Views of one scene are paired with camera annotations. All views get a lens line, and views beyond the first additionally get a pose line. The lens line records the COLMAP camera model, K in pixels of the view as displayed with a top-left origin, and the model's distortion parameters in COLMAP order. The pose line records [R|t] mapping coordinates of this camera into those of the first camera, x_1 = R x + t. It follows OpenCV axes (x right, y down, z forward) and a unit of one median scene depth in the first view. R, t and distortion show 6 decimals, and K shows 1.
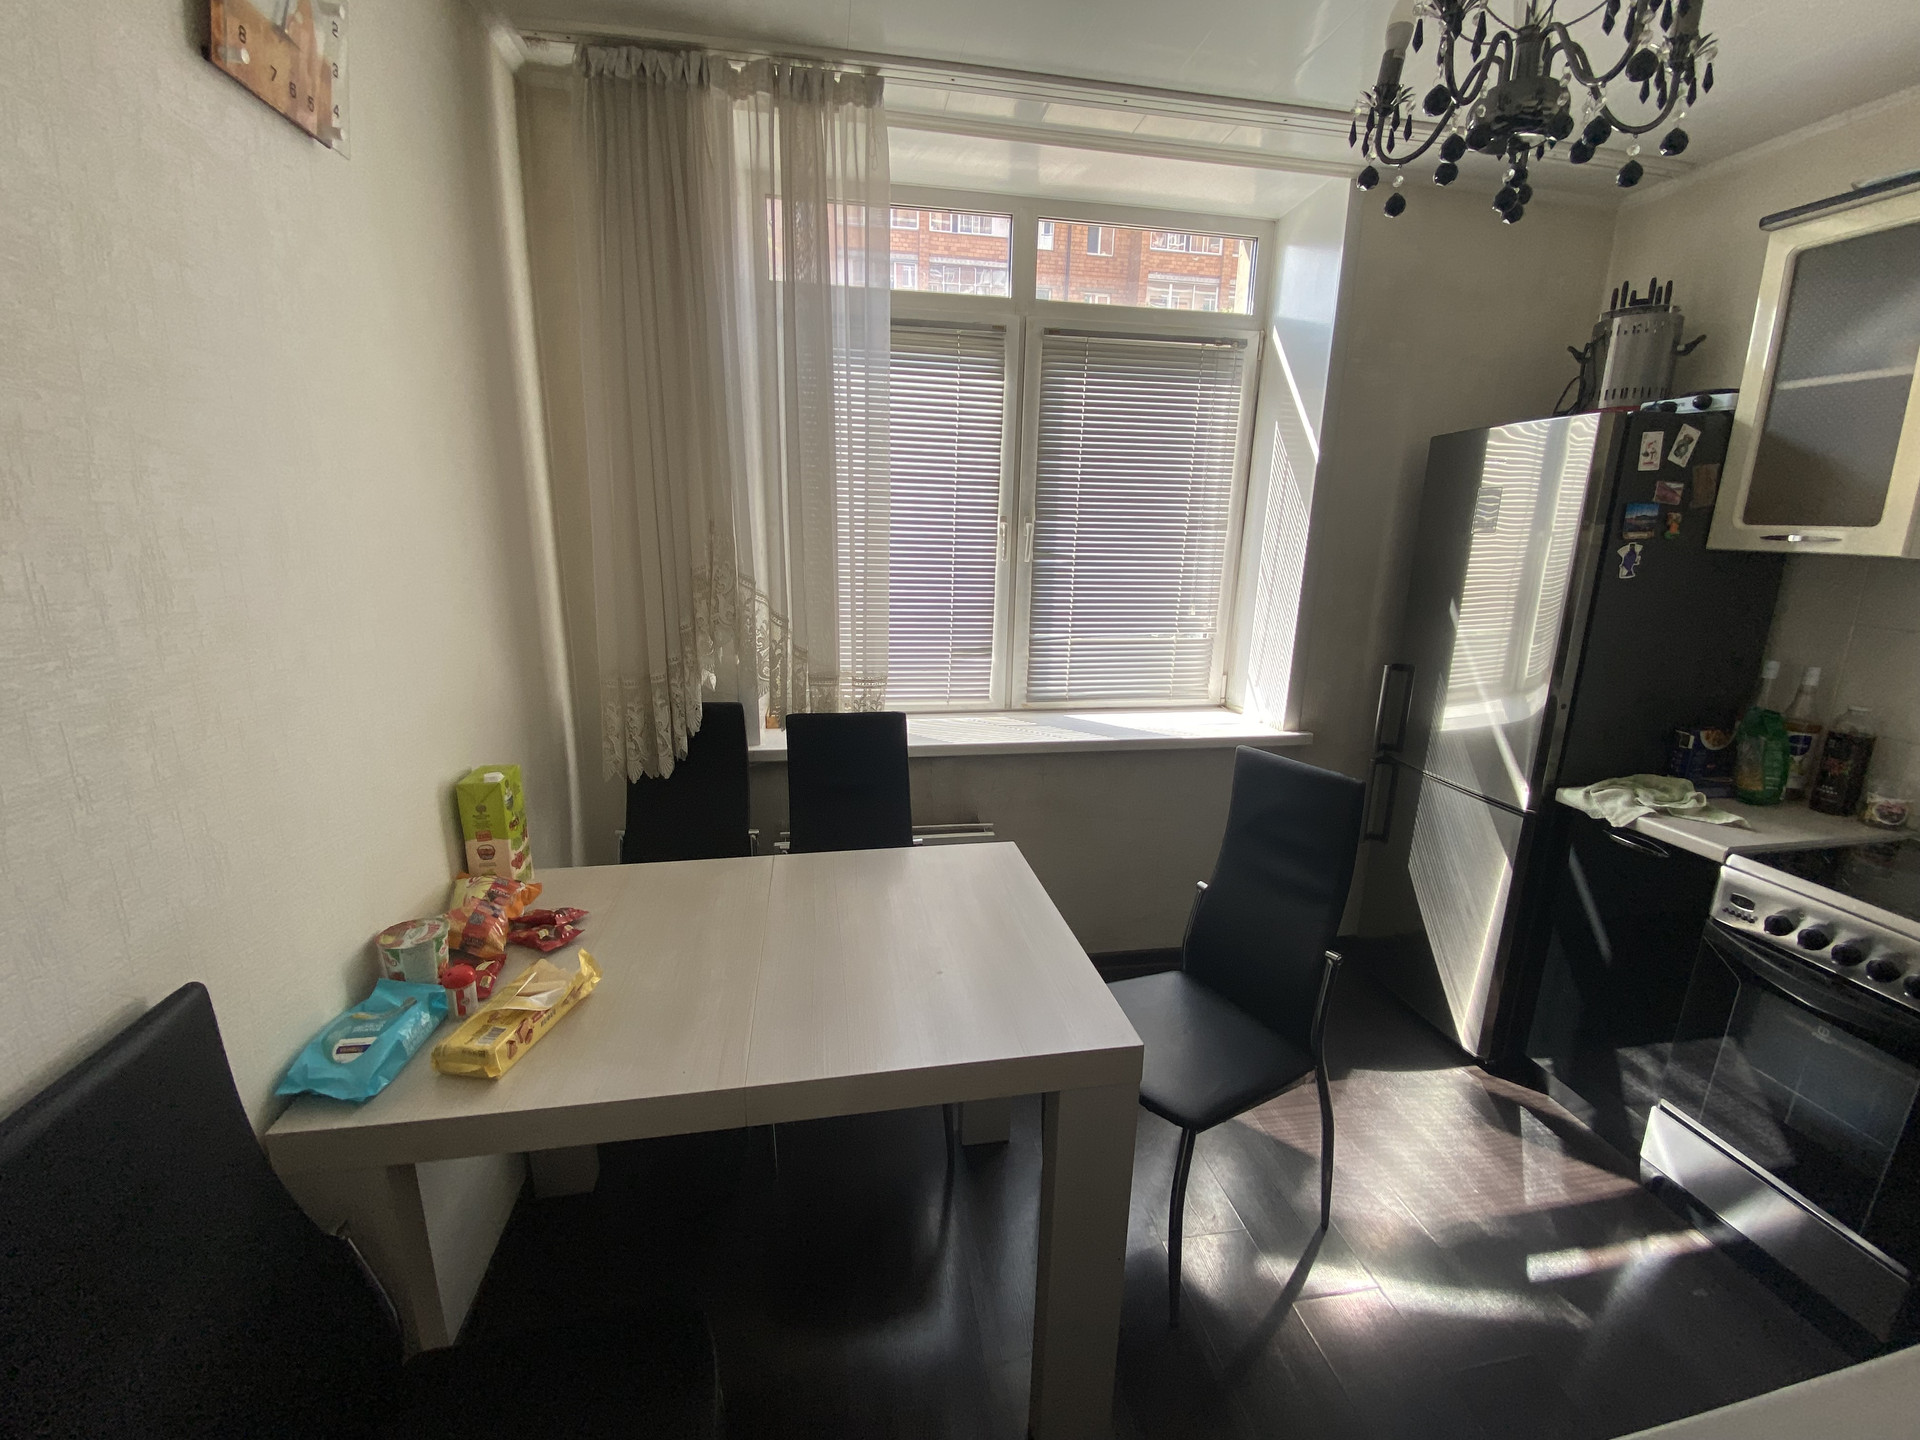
lens RADIAL K [[783.6, 0, 960.0], [0, 783.6, 720.0], [0, 0, 1]] dist [-0.000649, -0.013114]
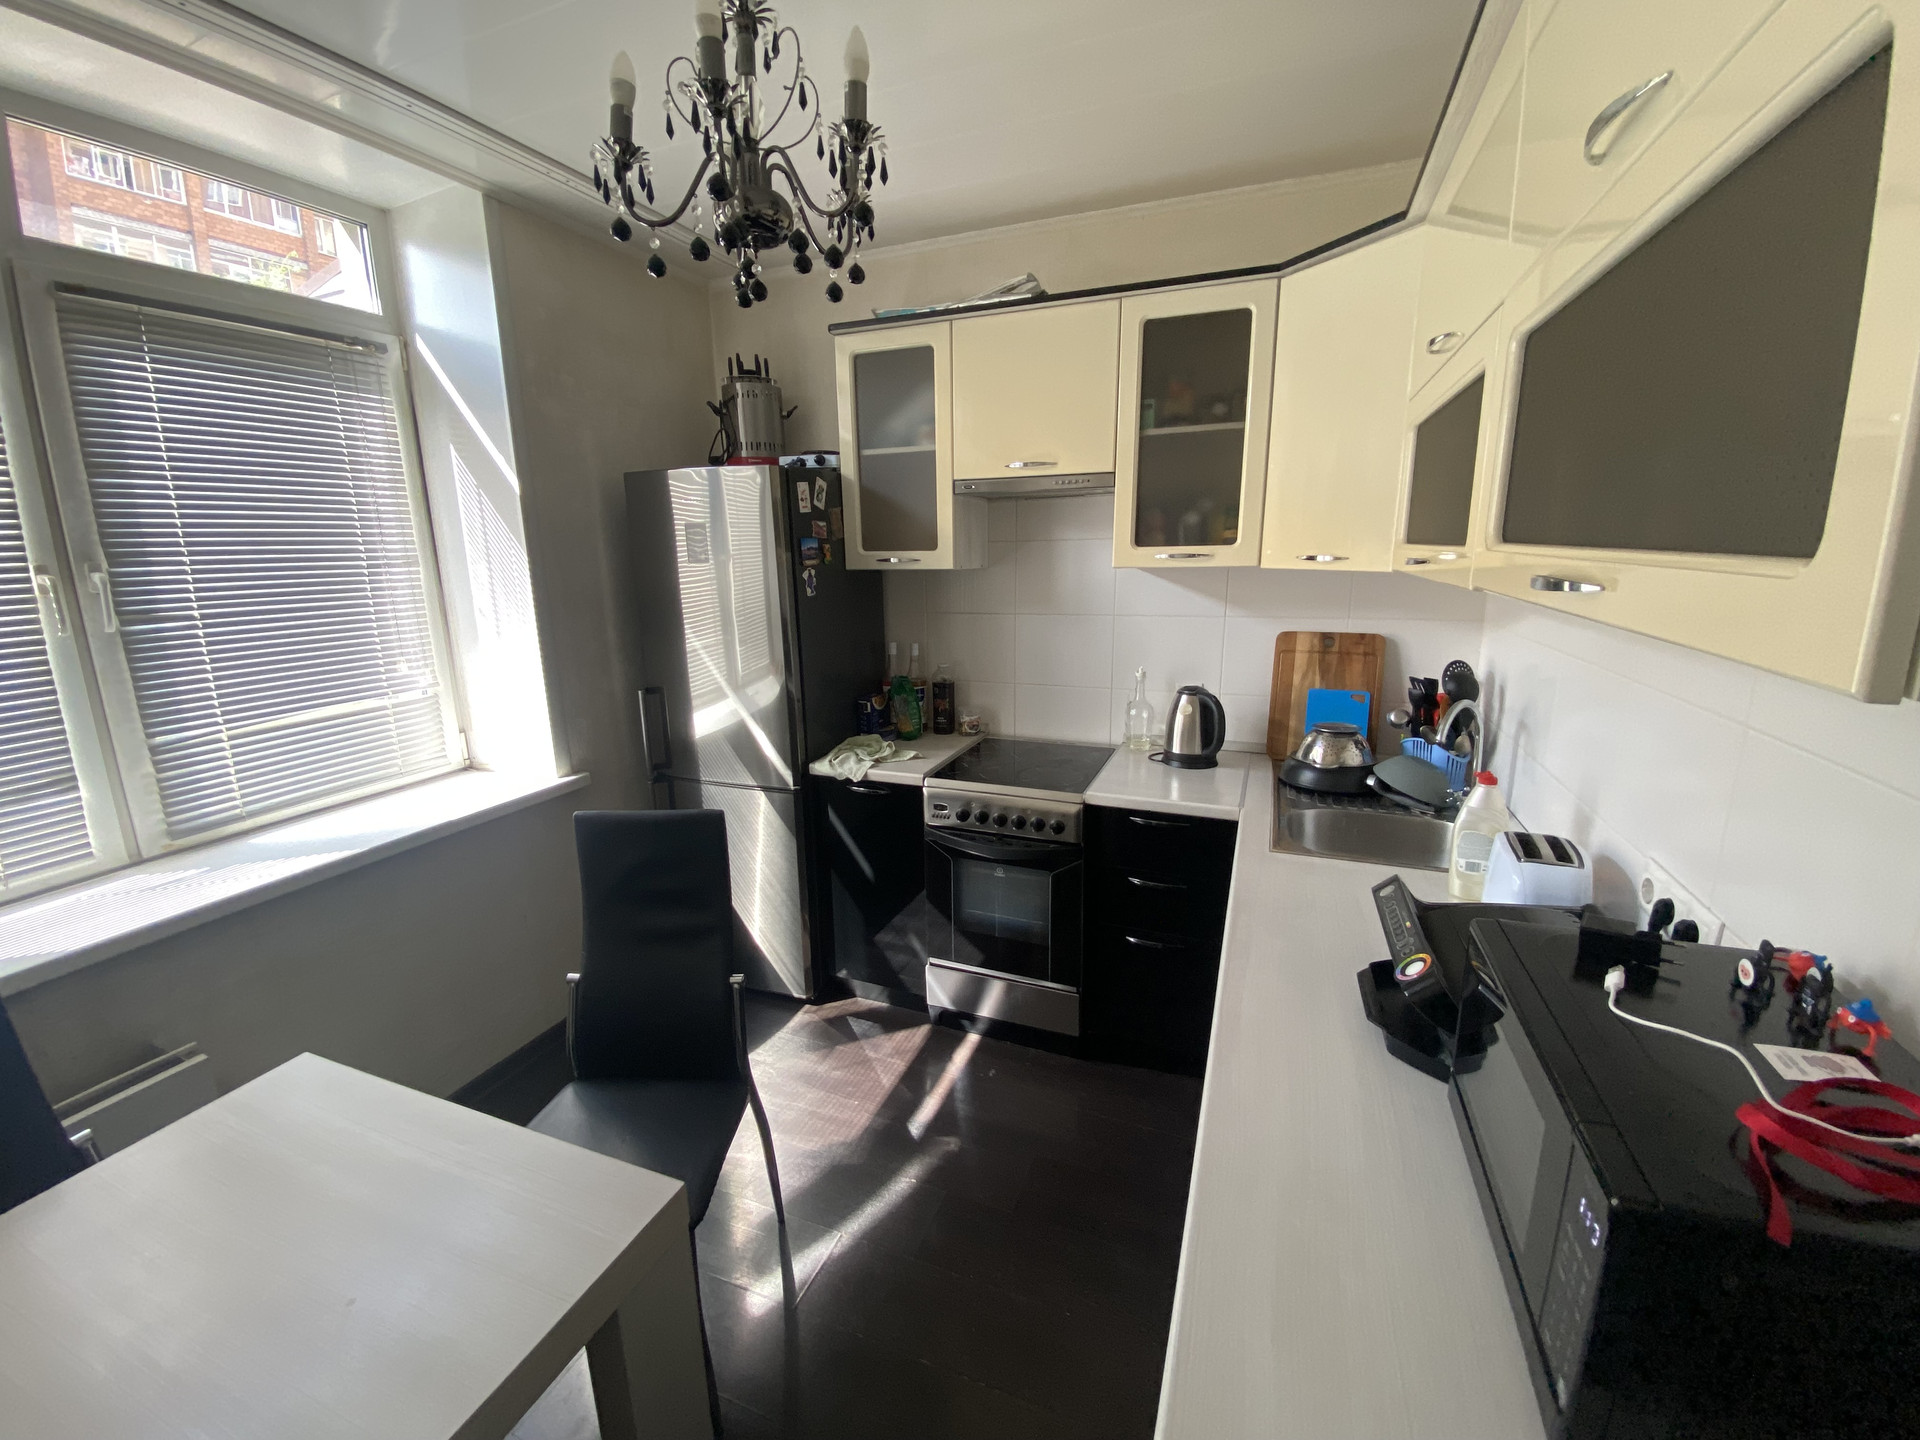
lens RADIAL K [[768.4, 0, 960.0], [0, 768.4, 720.0], [0, 0, 1]] dist [0.057847, -0.046494]
pose [[0.526401, -0.210979, 0.823644, -0.119715], [0.223158, 0.969045, 0.105601, -0.061355], [-0.820428, 0.128215, 0.557188, 0.104083]]
